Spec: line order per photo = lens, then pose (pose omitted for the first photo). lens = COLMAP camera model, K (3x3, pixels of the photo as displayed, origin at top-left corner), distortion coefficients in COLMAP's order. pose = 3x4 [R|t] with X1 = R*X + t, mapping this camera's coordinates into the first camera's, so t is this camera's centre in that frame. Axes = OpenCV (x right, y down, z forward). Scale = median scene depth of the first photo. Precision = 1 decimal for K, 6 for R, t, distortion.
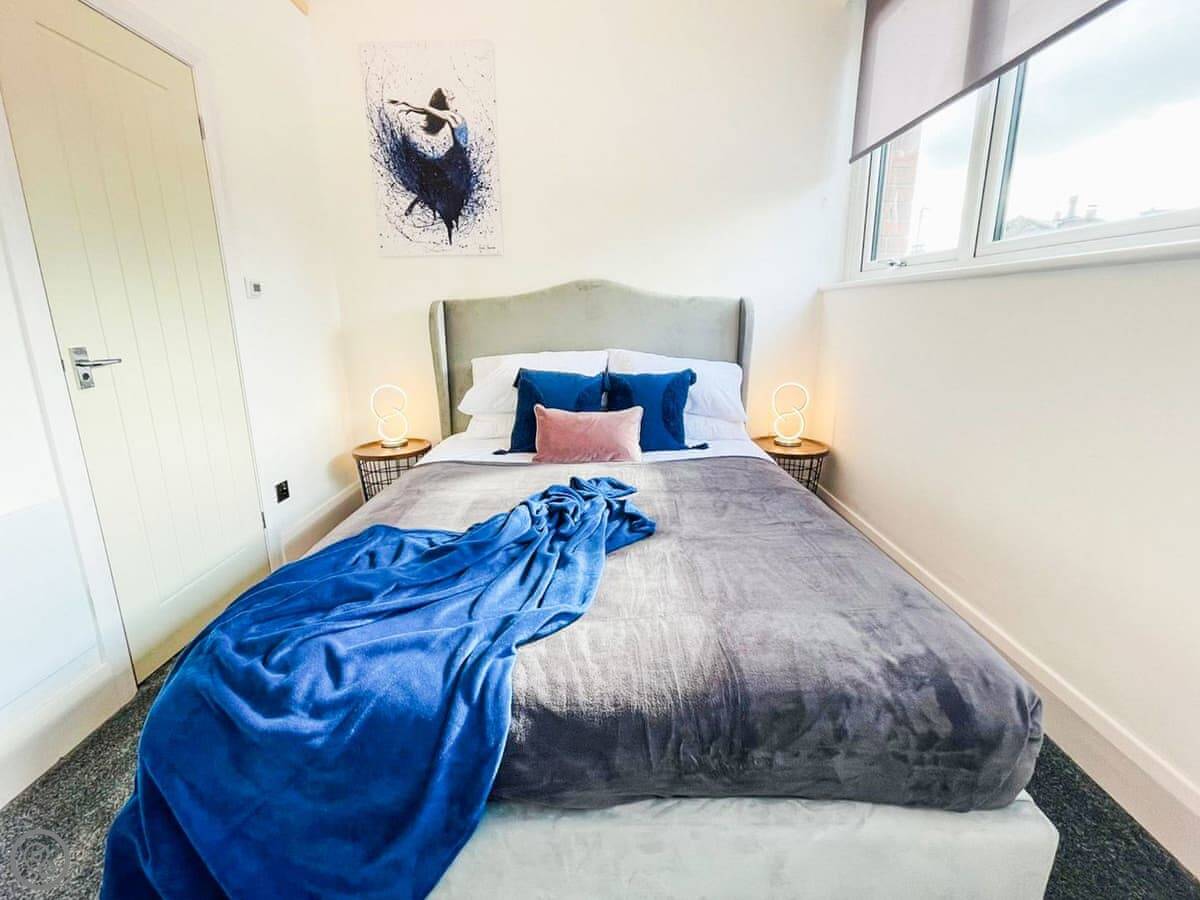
lens RADIAL K [[518.8, 0, 597.6], [0, 518.8, 426.4], [0, 0, 1]] dist [0.001494, 0.000349]
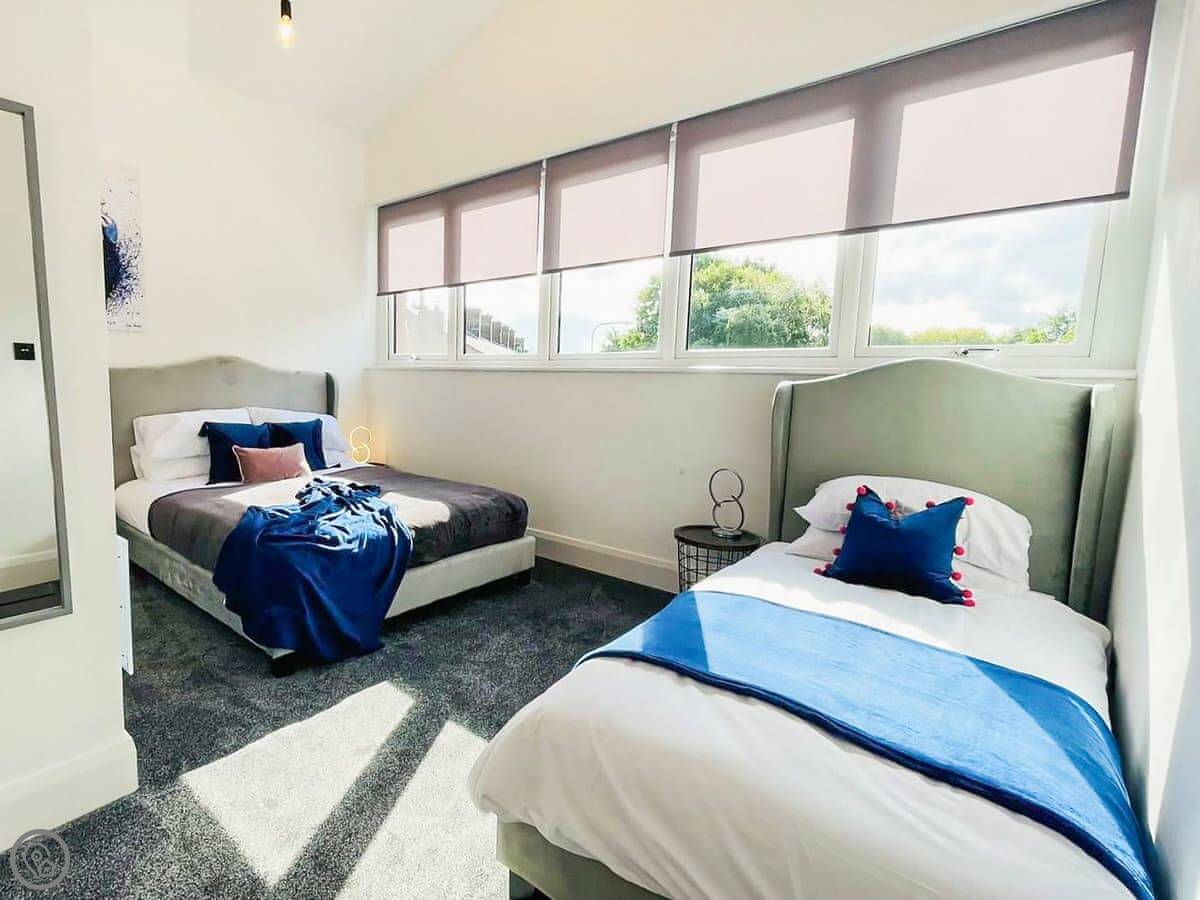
lens RADIAL K [[486.5, 0, 591.6], [0, 486.5, 447.3], [0, 0, 1]] dist [0.007130, 0.000125]
pose [[0.520936, -0.097673, 0.847989, -0.693639], [0.160982, 0.986847, 0.014772, 0.091604], [-0.838278, 0.128816, 0.529808, -0.476451]]
